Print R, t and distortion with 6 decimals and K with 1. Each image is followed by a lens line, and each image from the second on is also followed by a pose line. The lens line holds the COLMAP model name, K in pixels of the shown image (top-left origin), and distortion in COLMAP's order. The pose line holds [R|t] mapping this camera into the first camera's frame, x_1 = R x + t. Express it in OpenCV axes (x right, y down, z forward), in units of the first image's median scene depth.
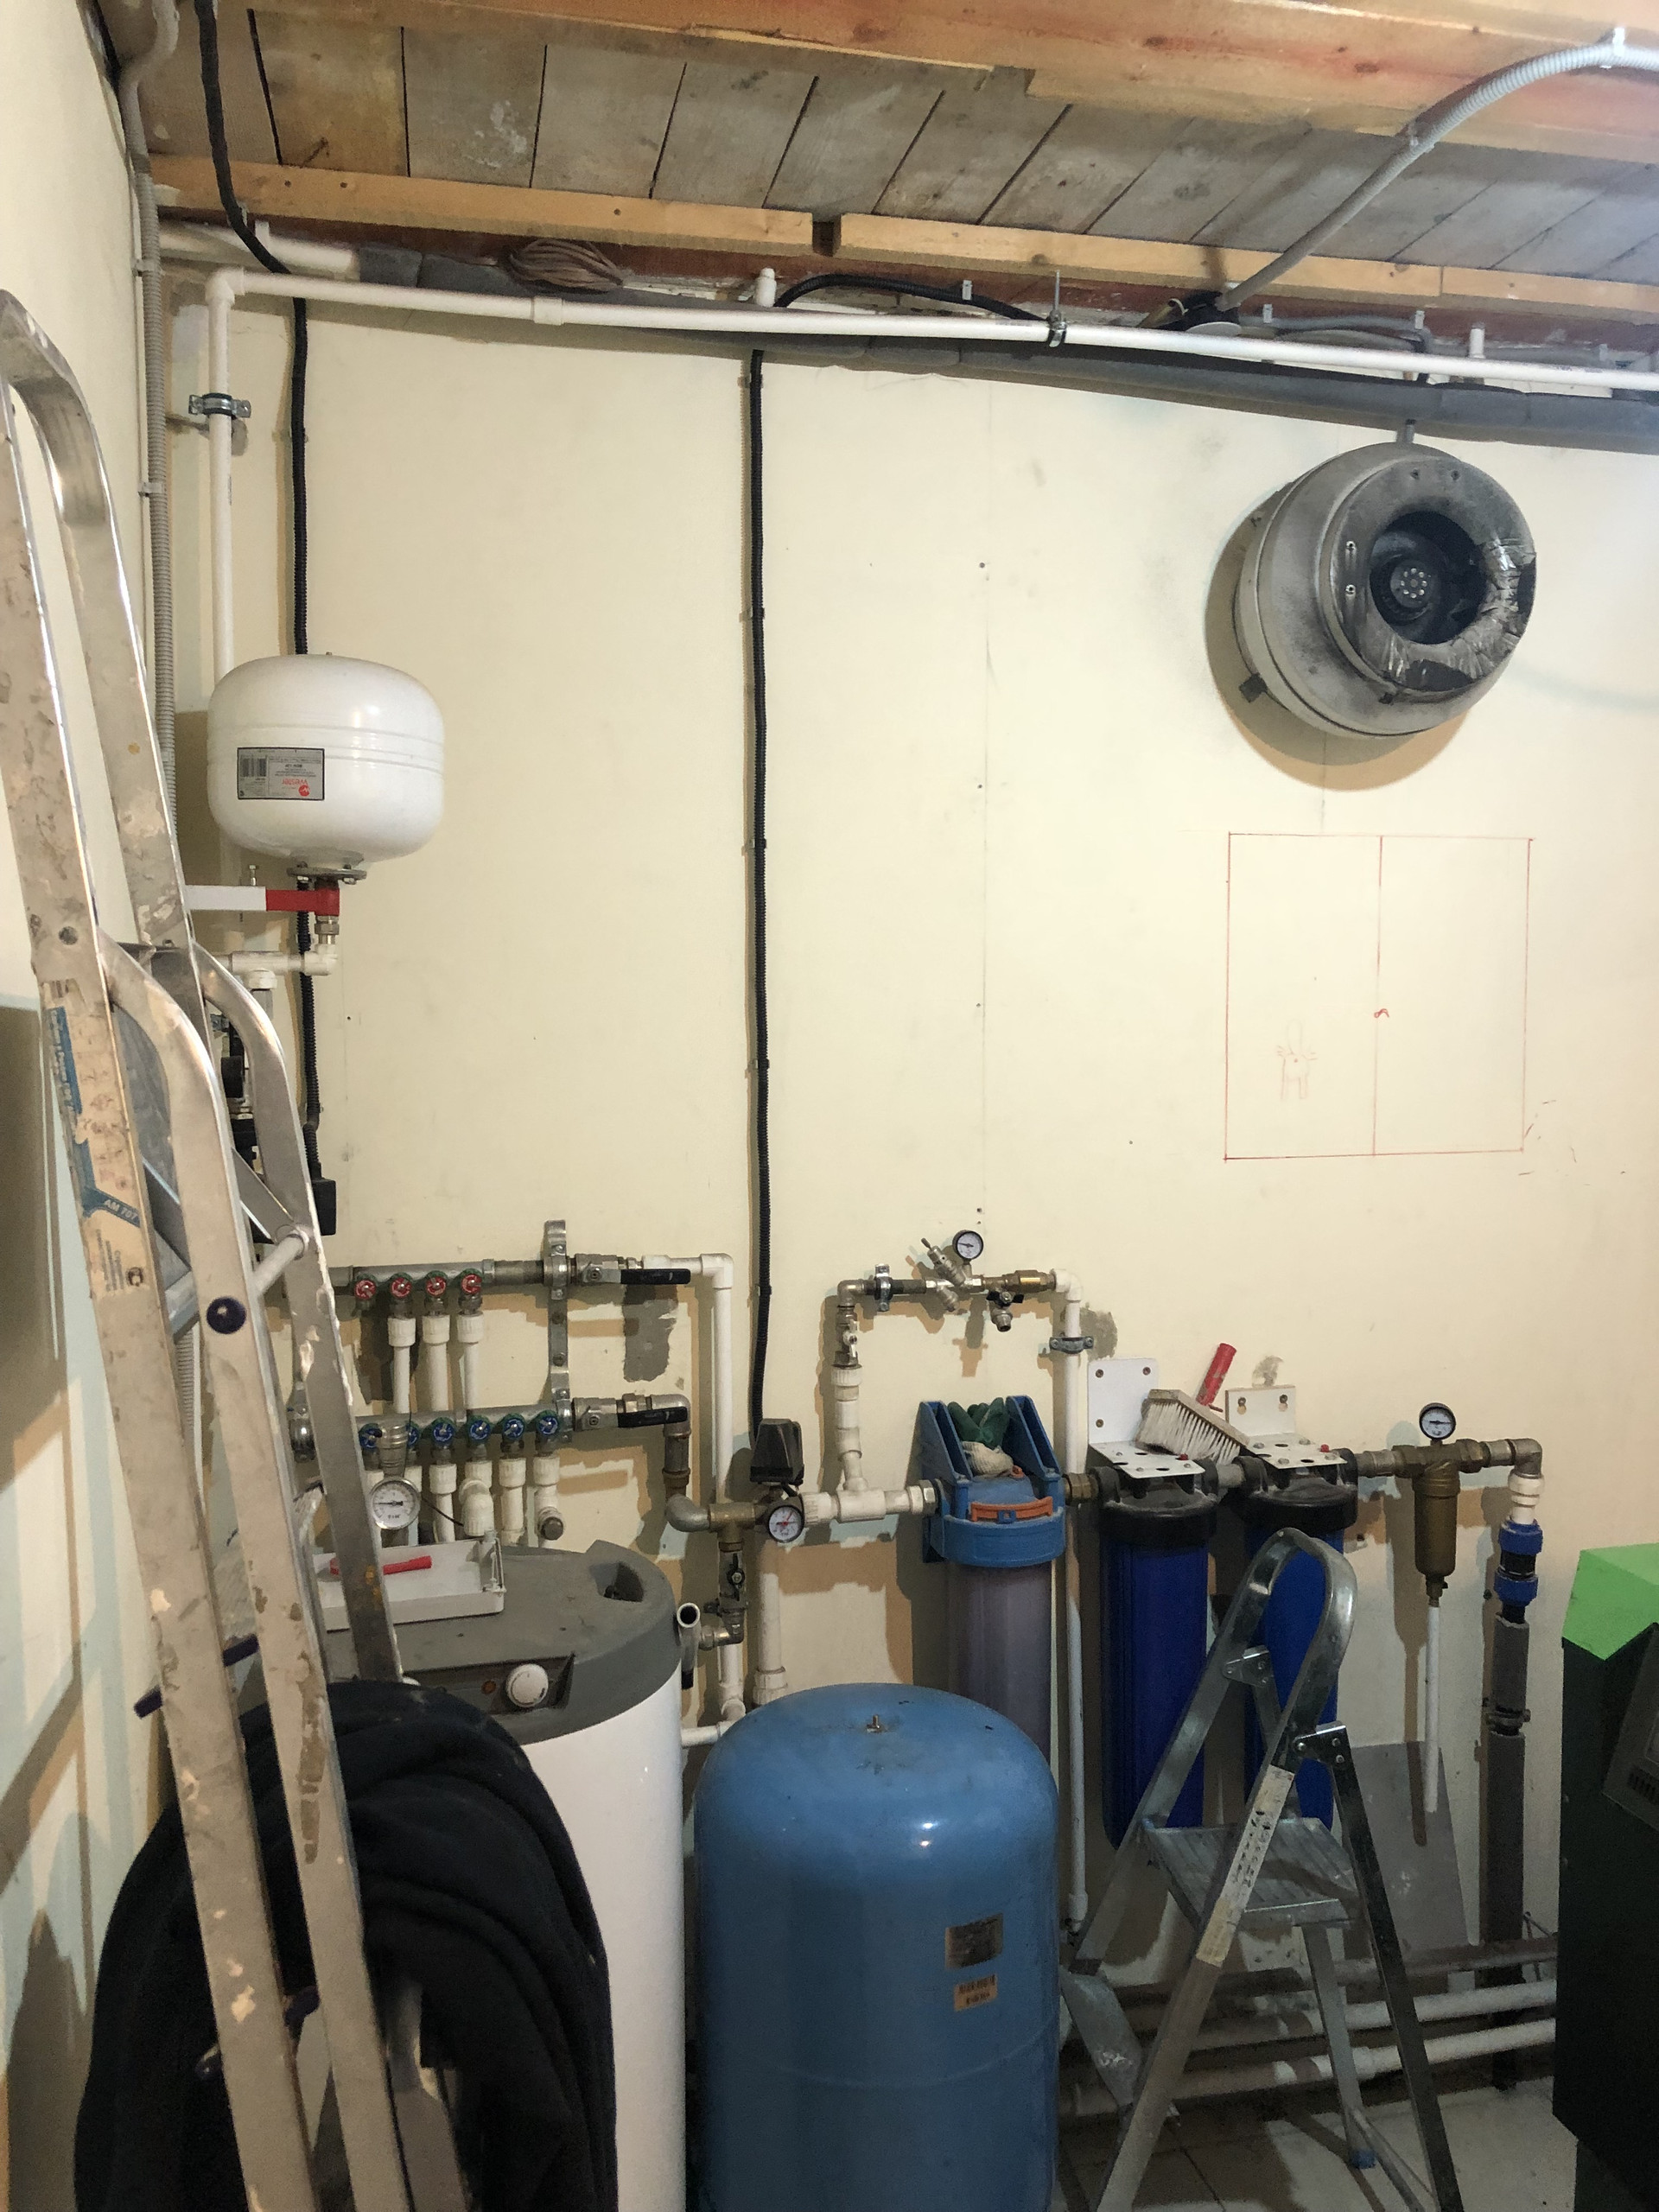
lens RADIAL K [[1859.5, 0, 824.8], [0, 1859.5, 1132.0], [0, 0, 1]] dist [0.077564, -0.057853]
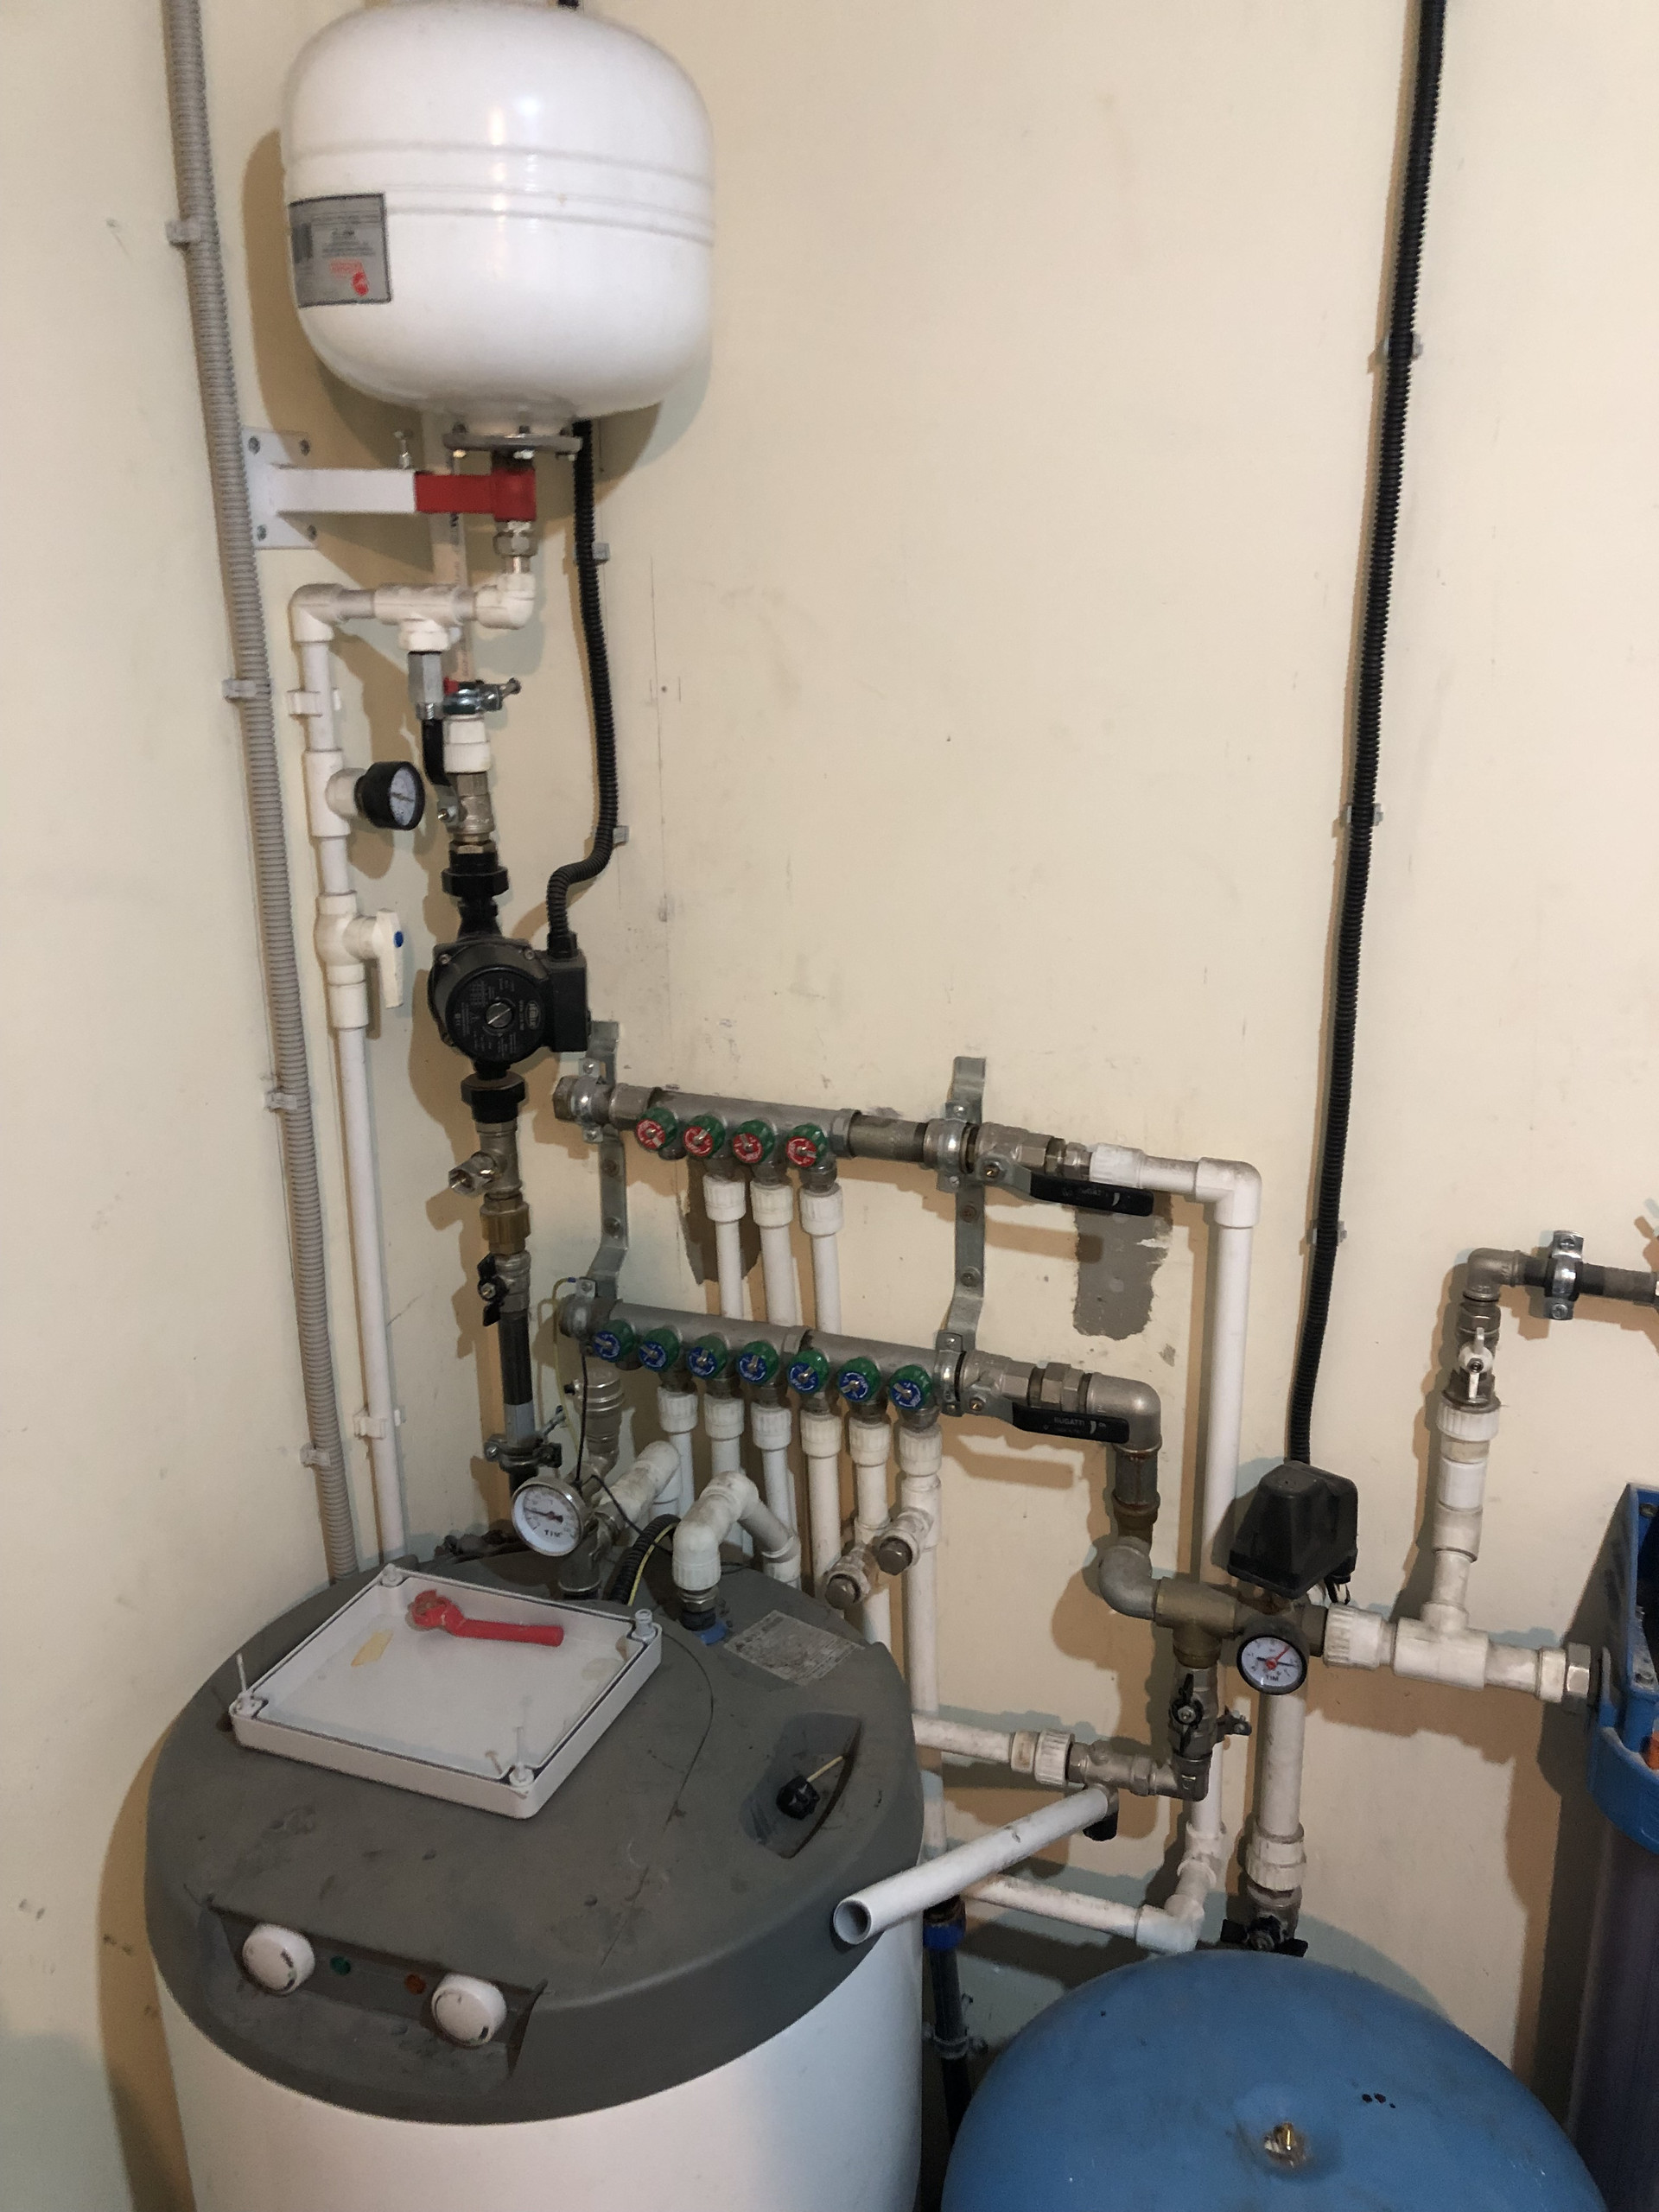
lens RADIAL K [[1859.5, 0, 824.8], [0, 1859.5, 1132.0], [0, 0, 1]] dist [0.077564, -0.057853]
pose [[0.827632, 0.182936, -0.530622, 0.133016], [-0.050934, 0.965972, 0.253583, -0.076131], [0.558955, -0.182847, 0.808787, 0.491853]]
